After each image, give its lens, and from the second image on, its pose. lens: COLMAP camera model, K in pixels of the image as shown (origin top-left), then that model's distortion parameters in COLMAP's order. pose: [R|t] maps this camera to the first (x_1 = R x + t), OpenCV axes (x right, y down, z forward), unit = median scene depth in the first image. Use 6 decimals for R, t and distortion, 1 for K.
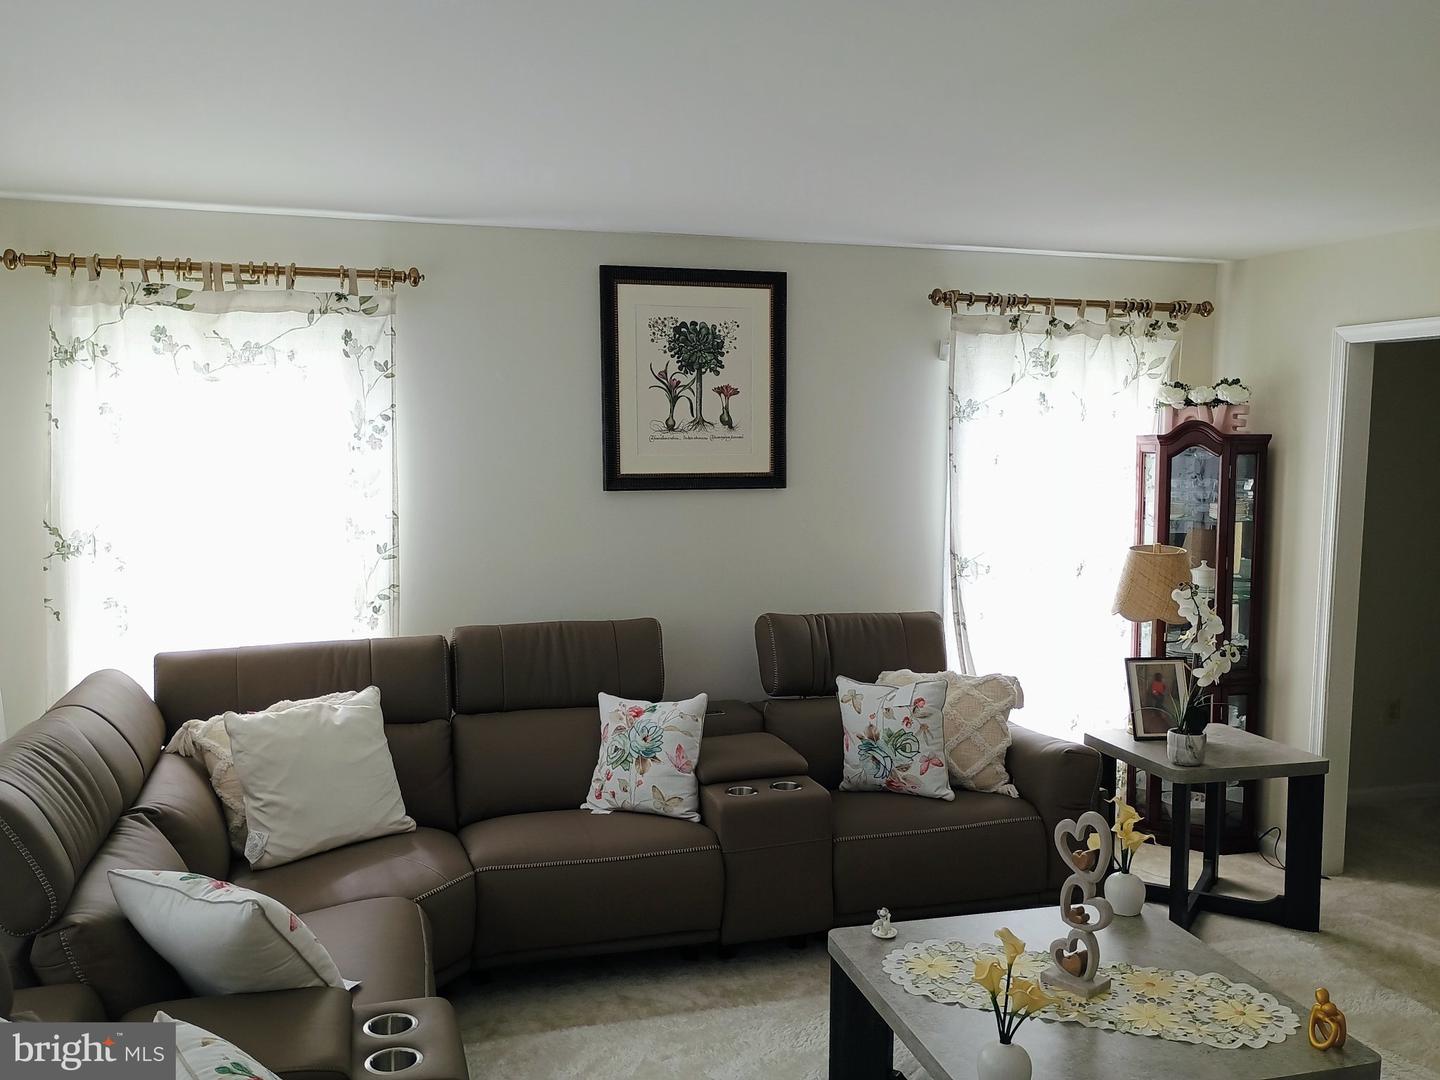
lens RADIAL K [[1249.2, 0, 720.6], [0, 1249.2, 545.8], [0, 0, 1]] dist [0.035698, -0.039448]
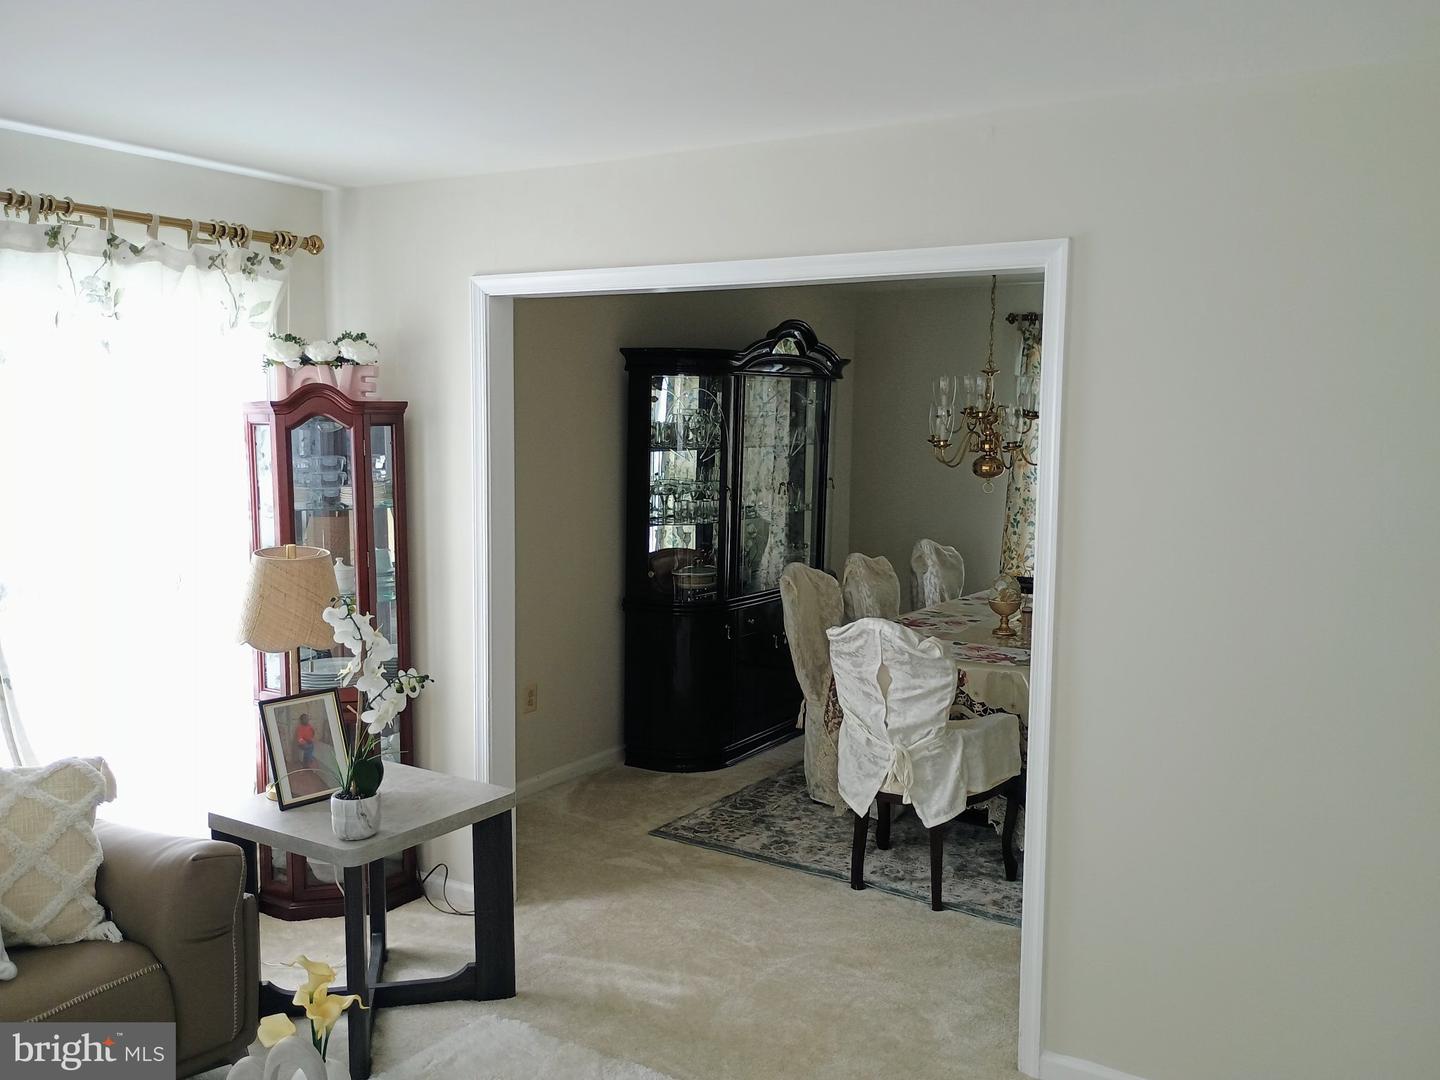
lens RADIAL K [[1249.2, 0, 729.4], [0, 1249.2, 548.8], [0, 0, 1]] dist [0.035698, -0.039448]
pose [[0.748252, -0.072489, 0.659443, 0.046594], [0.055527, 0.997368, 0.046631, -0.019361], [-0.661087, 0.001725, 0.750307, 0.250862]]
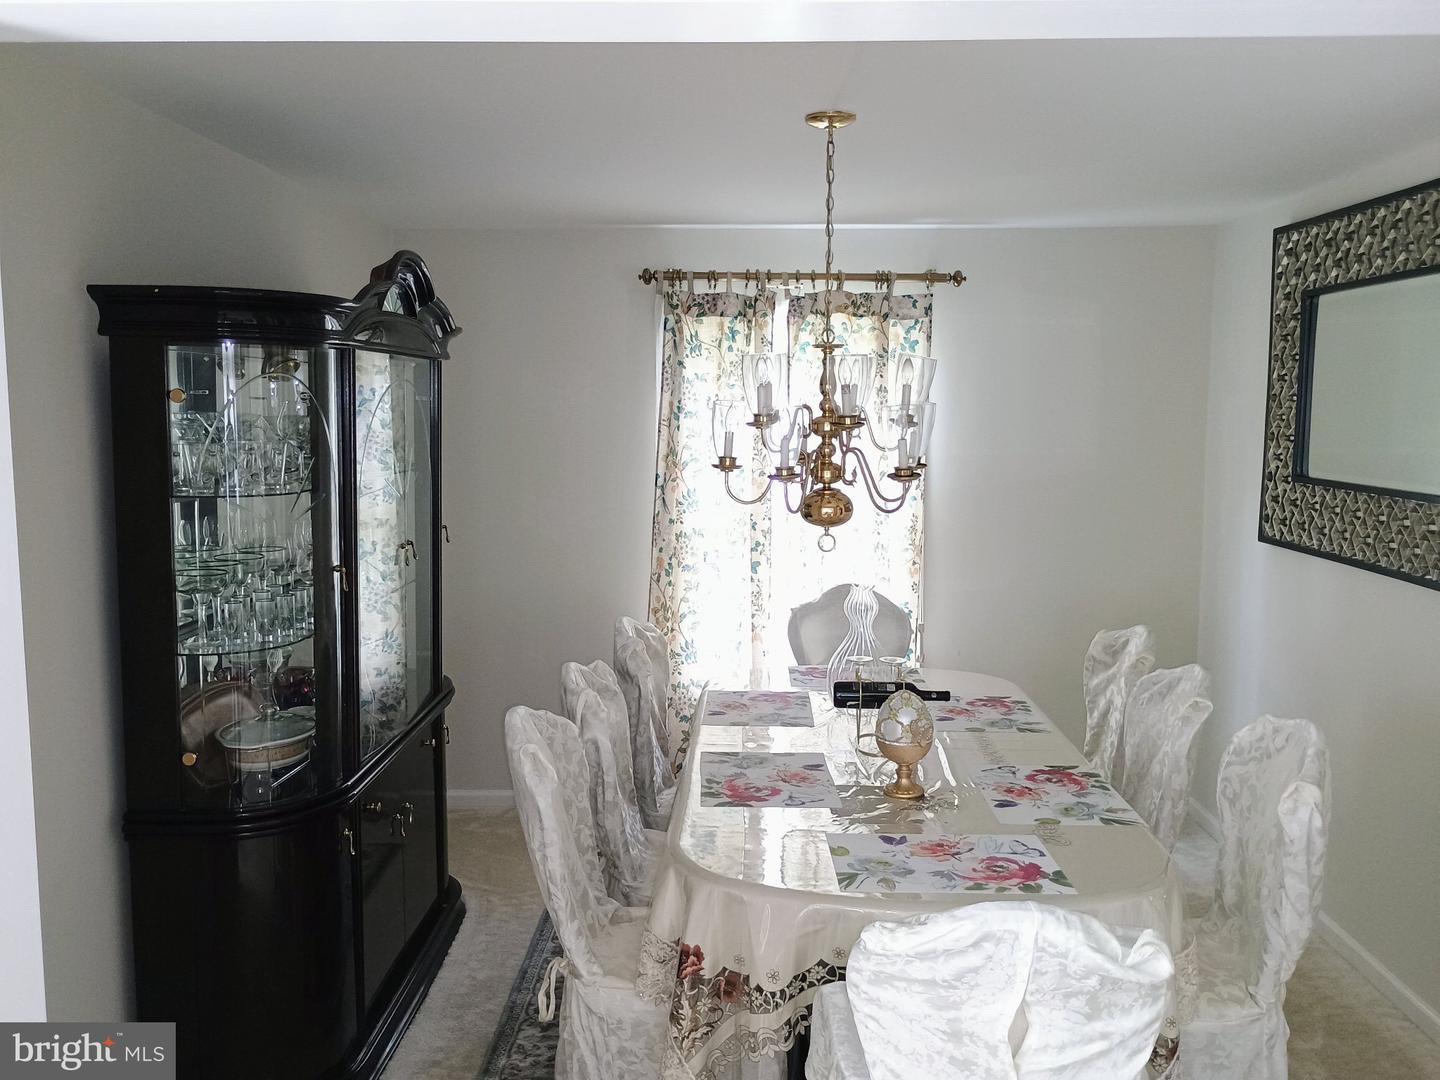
lens RADIAL K [[1249.2, 0, 710.7], [0, 1249.2, 544.1], [0, 0, 1]] dist [0.035698, -0.039448]
pose [[0.306166, -0.110124, 0.945587, 0.242345], [0.084518, 0.992509, 0.088223, -0.057925], [-0.948219, 0.052908, 0.313180, 0.643416]]
